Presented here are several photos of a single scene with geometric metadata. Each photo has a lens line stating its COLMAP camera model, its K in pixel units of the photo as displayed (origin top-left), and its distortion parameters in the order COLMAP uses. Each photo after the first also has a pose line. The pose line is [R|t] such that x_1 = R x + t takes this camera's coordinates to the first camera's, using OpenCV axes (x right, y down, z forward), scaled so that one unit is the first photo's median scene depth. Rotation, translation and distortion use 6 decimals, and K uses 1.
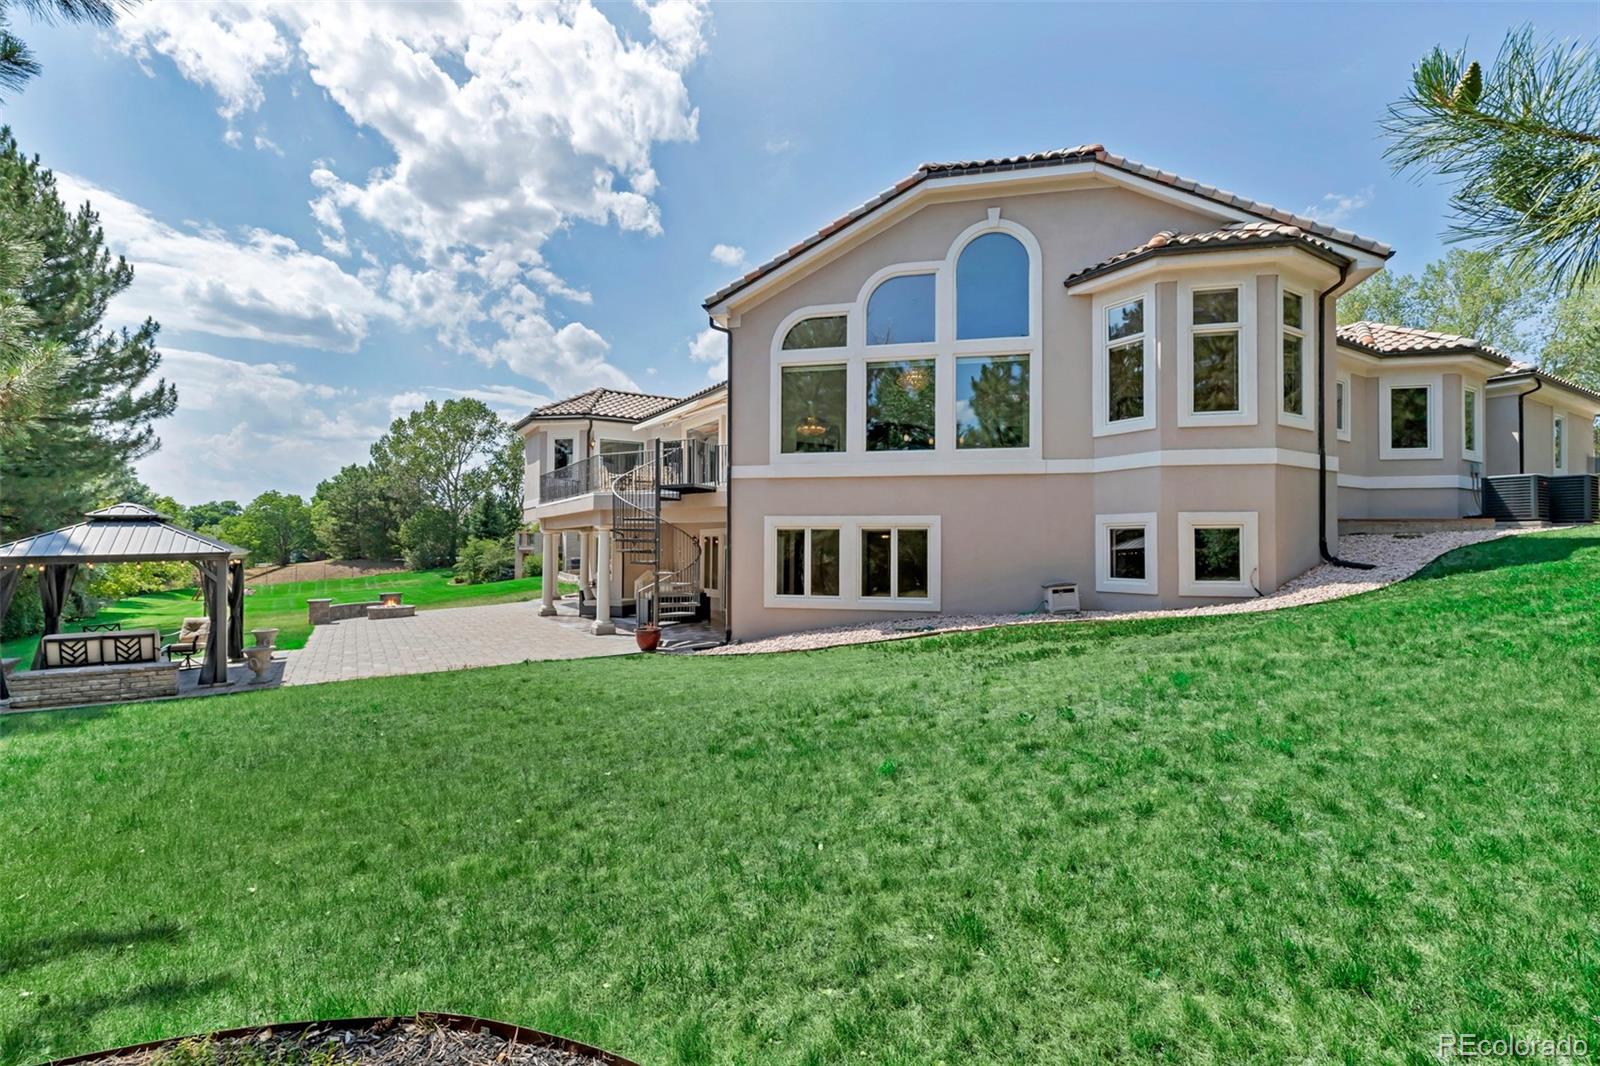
lens RADIAL K [[721.9, 0, 802.9], [0, 721.9, 537.3], [0, 0, 1]] dist [0.000619, 0.000063]
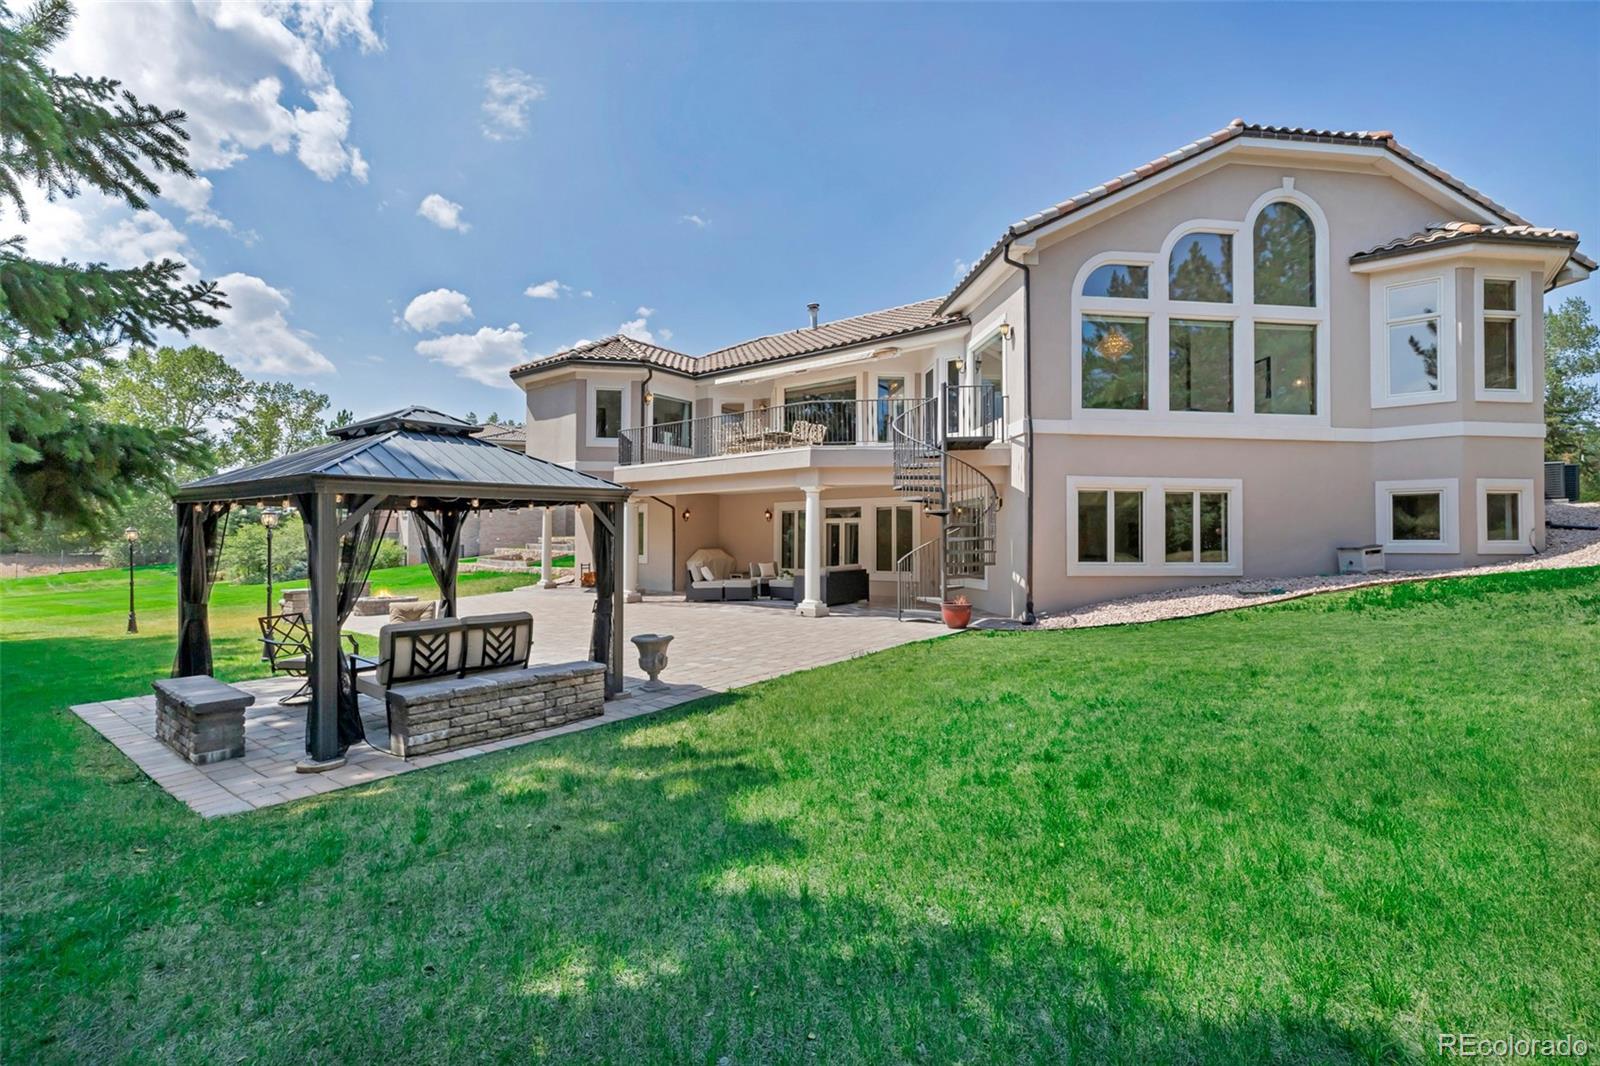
lens RADIAL K [[717.9, 0, 800.0], [0, 717.9, 533.0], [0, 0, 1]] dist [0.001815, 0.000182]
pose [[0.941152, 0.004676, 0.337951, -0.704010], [-0.004451, 0.999989, -0.001441, 0.047384], [-0.337954, -0.000148, 0.941162, 0.273817]]
